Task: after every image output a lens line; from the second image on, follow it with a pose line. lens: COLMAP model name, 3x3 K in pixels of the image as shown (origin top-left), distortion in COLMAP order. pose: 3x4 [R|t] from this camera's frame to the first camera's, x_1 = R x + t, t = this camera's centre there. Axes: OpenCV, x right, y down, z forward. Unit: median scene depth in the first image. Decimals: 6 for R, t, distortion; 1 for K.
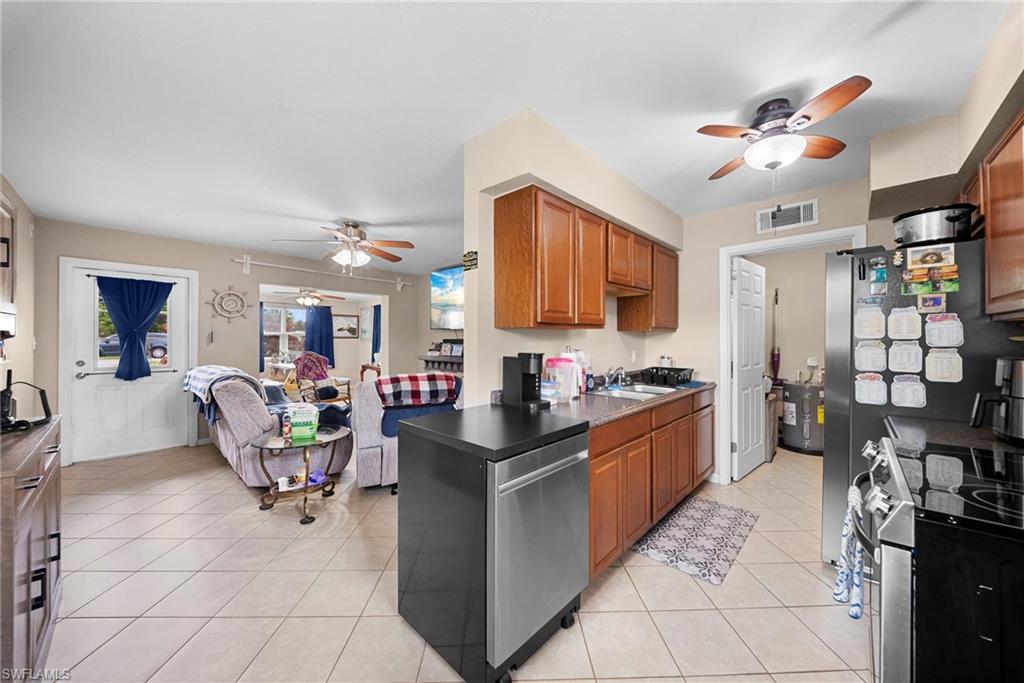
lens RADIAL K [[362.3, 0, 513.0], [0, 362.3, 337.7], [0, 0, 1]] dist [-0.001899, -0.000283]
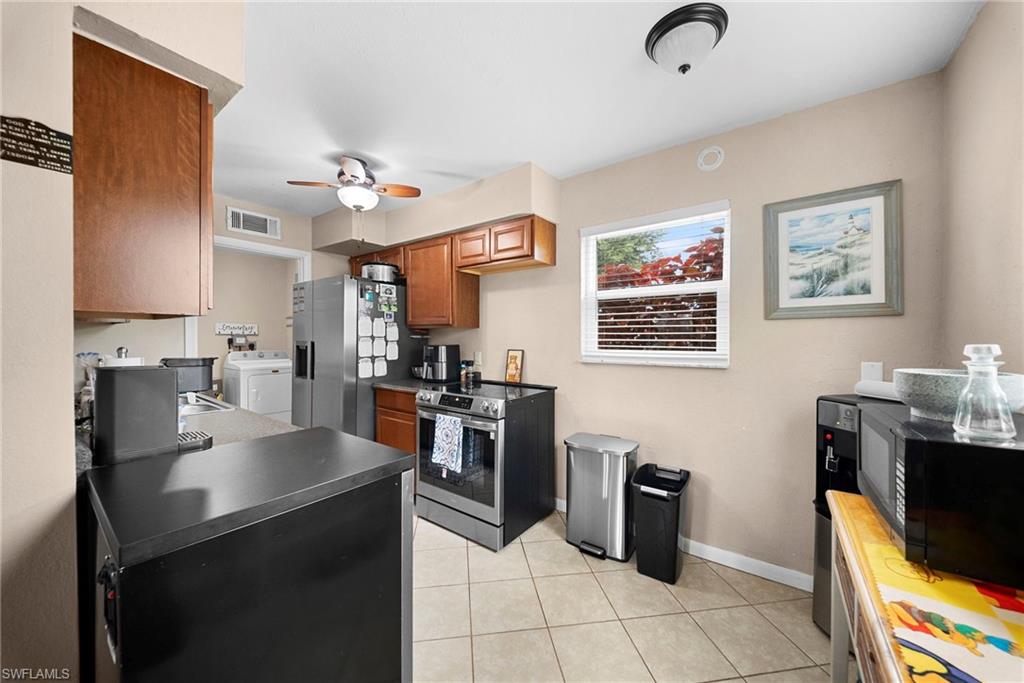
lens RADIAL K [[362.3, 0, 513.0], [0, 362.3, 337.7], [0, 0, 1]] dist [-0.001899, -0.000283]
pose [[-0.123412, -0.000706, 0.992355, -0.605285], [-0.009415, 0.999956, -0.000460, 0.003493], [-0.992311, -0.009400, -0.123413, 0.515593]]
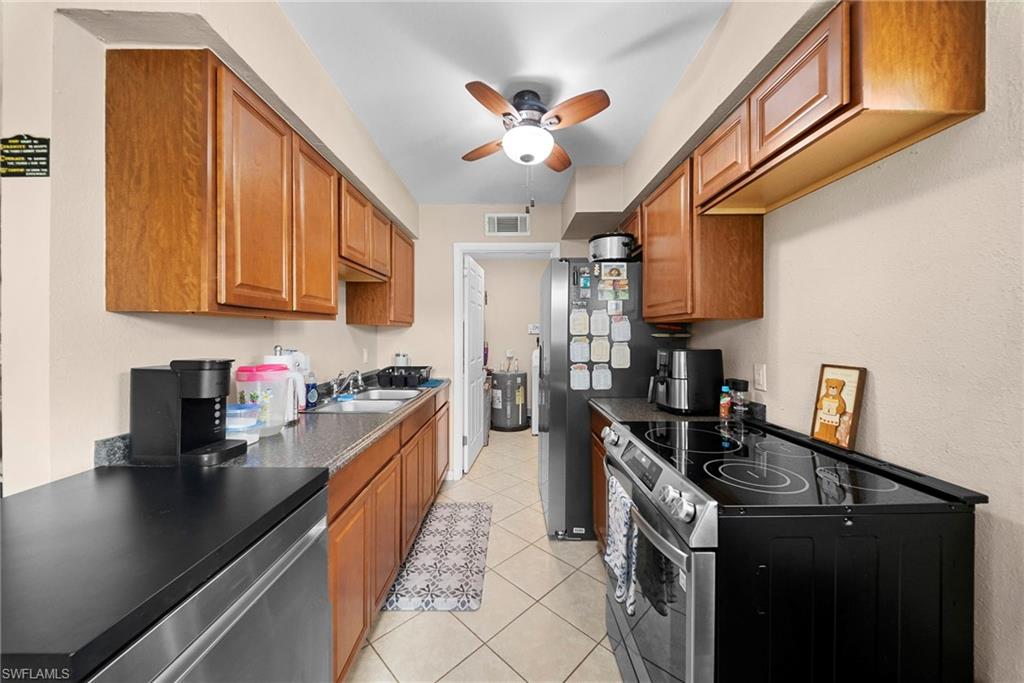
lens RADIAL K [[359.3, 0, 512.6], [0, 359.3, 336.2], [0, 0, 1]] dist [-0.001911, -0.000331]
pose [[0.723943, 0.000090, 0.689859, 0.013648], [-0.005944, 0.999964, 0.006106, 0.000699], [-0.689834, -0.008521, 0.723918, 0.276688]]
